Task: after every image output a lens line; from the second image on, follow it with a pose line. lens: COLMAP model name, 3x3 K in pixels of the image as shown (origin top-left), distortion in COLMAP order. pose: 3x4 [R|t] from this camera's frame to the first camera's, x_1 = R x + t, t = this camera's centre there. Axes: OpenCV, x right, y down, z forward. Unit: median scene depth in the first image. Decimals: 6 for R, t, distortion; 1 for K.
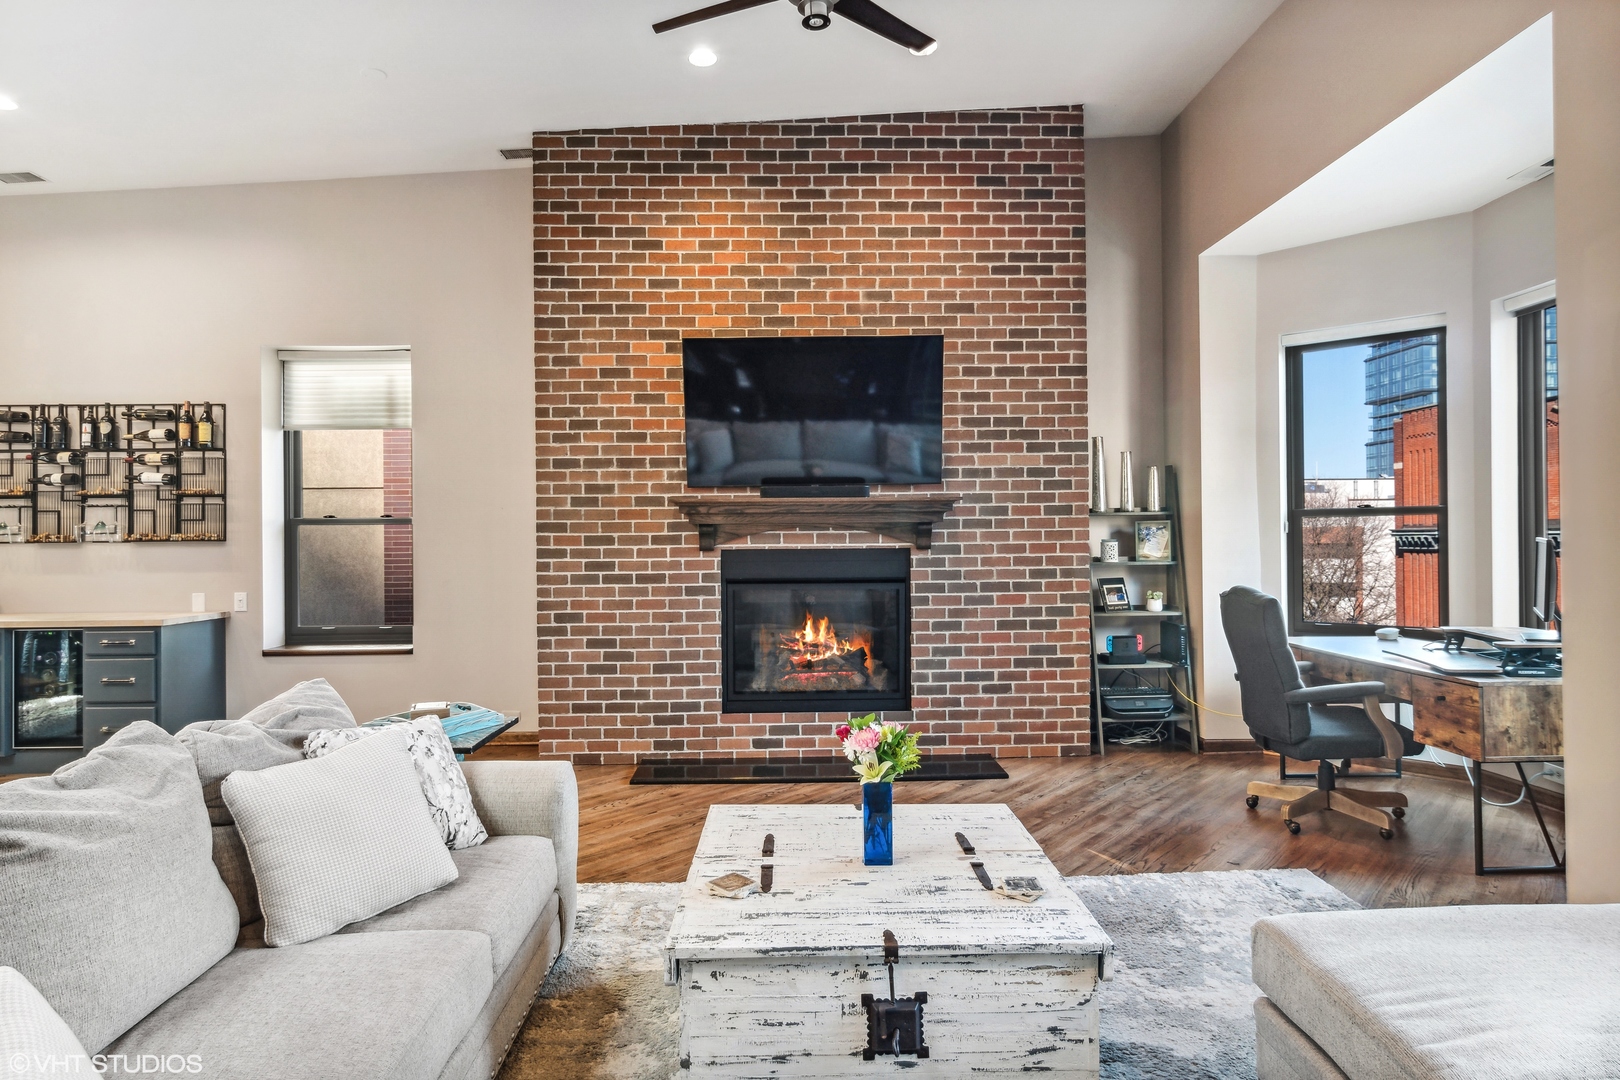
lens RADIAL K [[881.5, 0, 819.5], [0, 881.5, 535.9], [0, 0, 1]] dist [-0.001494, 0.001742]
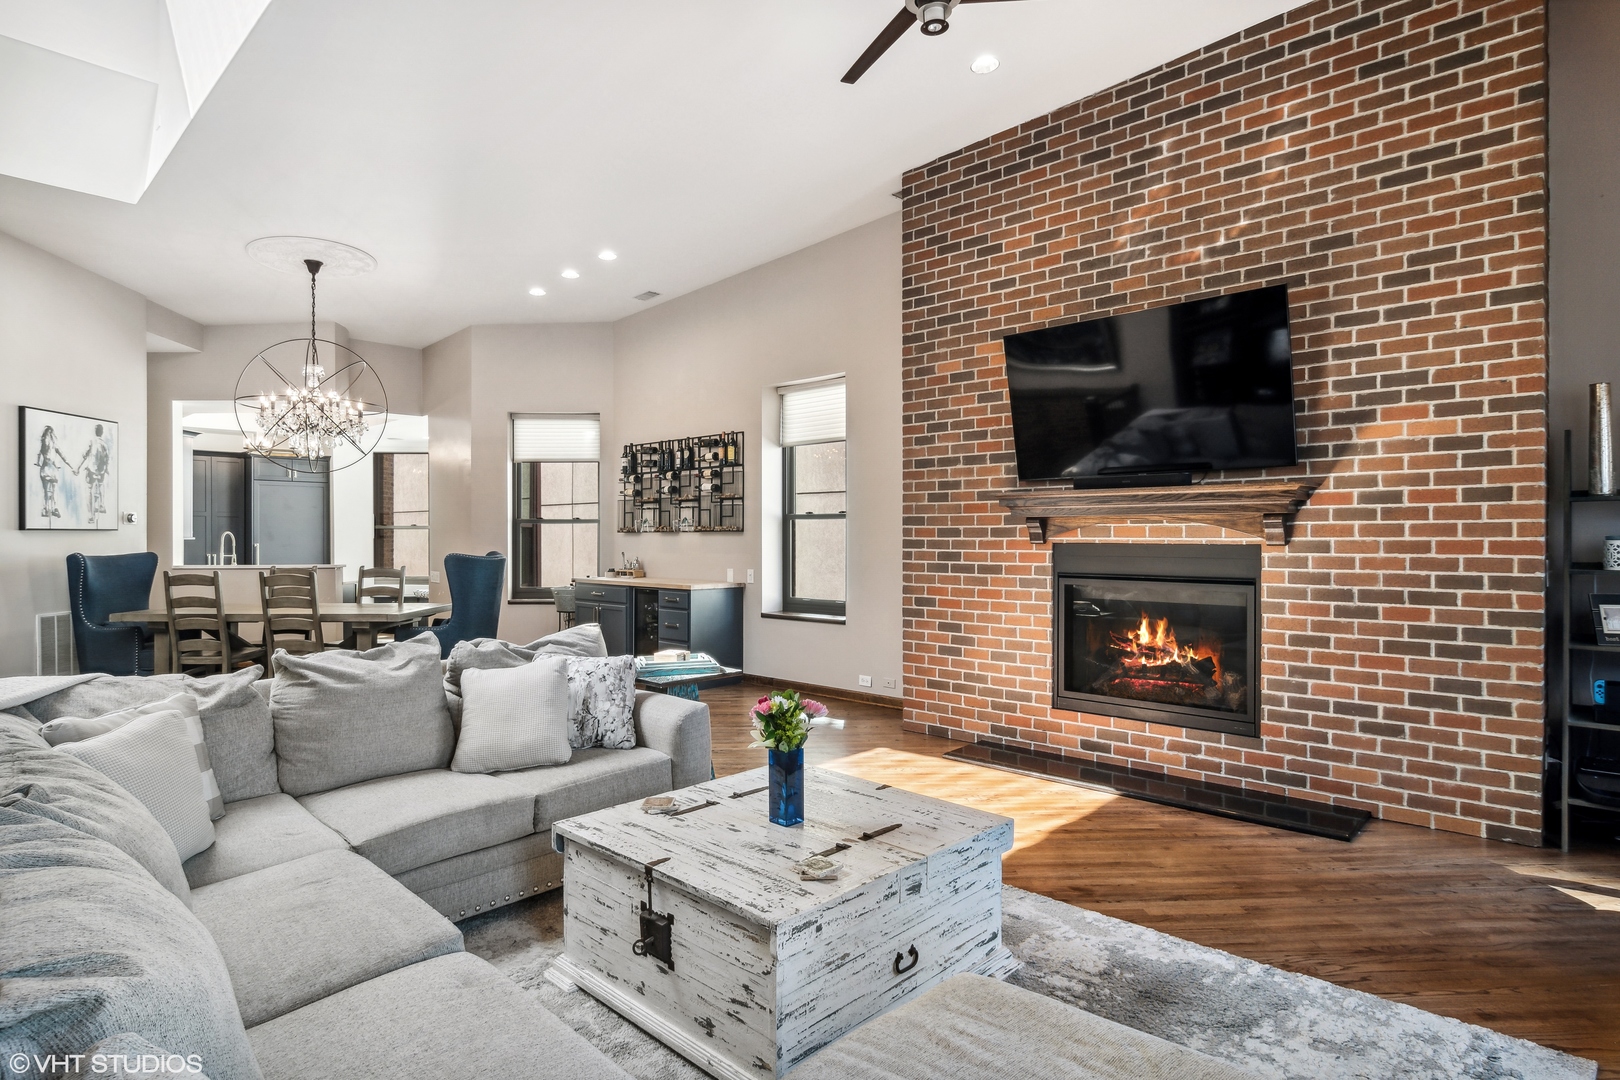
lens RADIAL K [[881.5, 0, 811.4], [0, 881.5, 533.9], [0, 0, 1]] dist [-0.001494, 0.001742]
pose [[0.708762, 0.007419, -0.705408, 0.392046], [-0.002779, 0.999966, 0.007725, -0.001161], [0.705442, -0.003515, 0.708759, 0.107107]]
